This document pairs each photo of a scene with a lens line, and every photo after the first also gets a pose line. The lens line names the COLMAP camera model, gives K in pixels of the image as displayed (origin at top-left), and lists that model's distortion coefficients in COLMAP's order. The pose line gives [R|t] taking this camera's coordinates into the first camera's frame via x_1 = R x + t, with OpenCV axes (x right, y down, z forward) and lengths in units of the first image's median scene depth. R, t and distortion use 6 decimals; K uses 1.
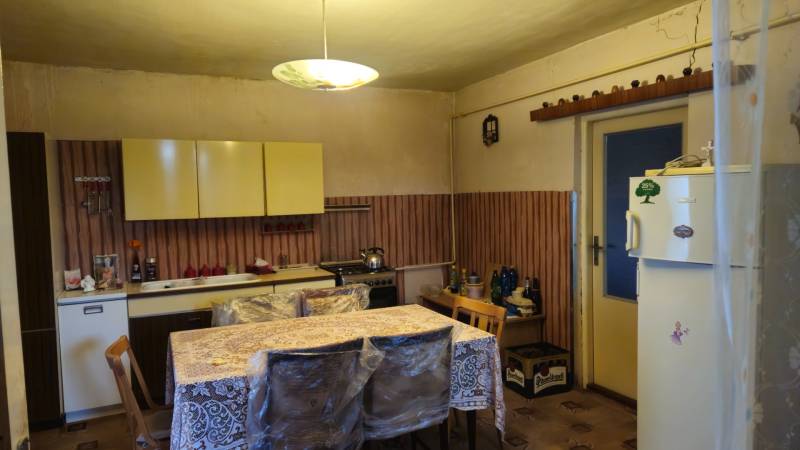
lens RADIAL K [[529.7, 0, 397.7], [0, 529.7, 227.7], [0, 0, 1]] dist [0.034327, -0.015314]
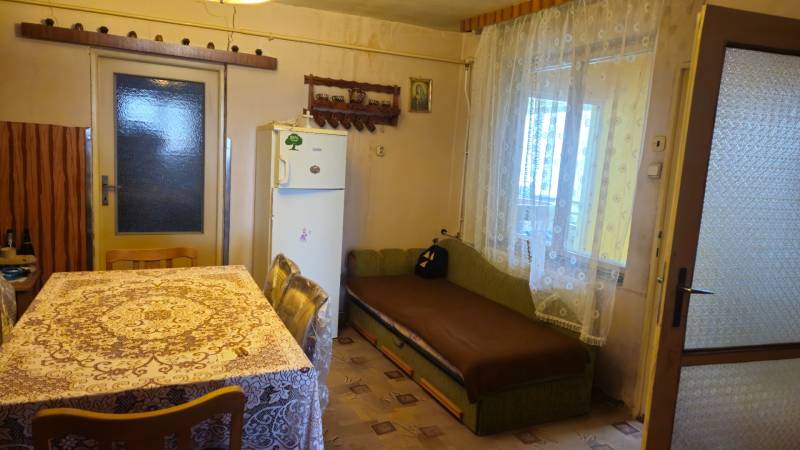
lens RADIAL K [[529.7, 0, 398.0], [0, 529.7, 221.4], [0, 0, 1]] dist [0.034327, -0.015314]
pose [[0.015547, -0.115849, 0.993145, -0.953912], [0.004540, 0.993263, 0.115792, -0.018684], [-0.999869, 0.002709, 0.015968, 0.678051]]
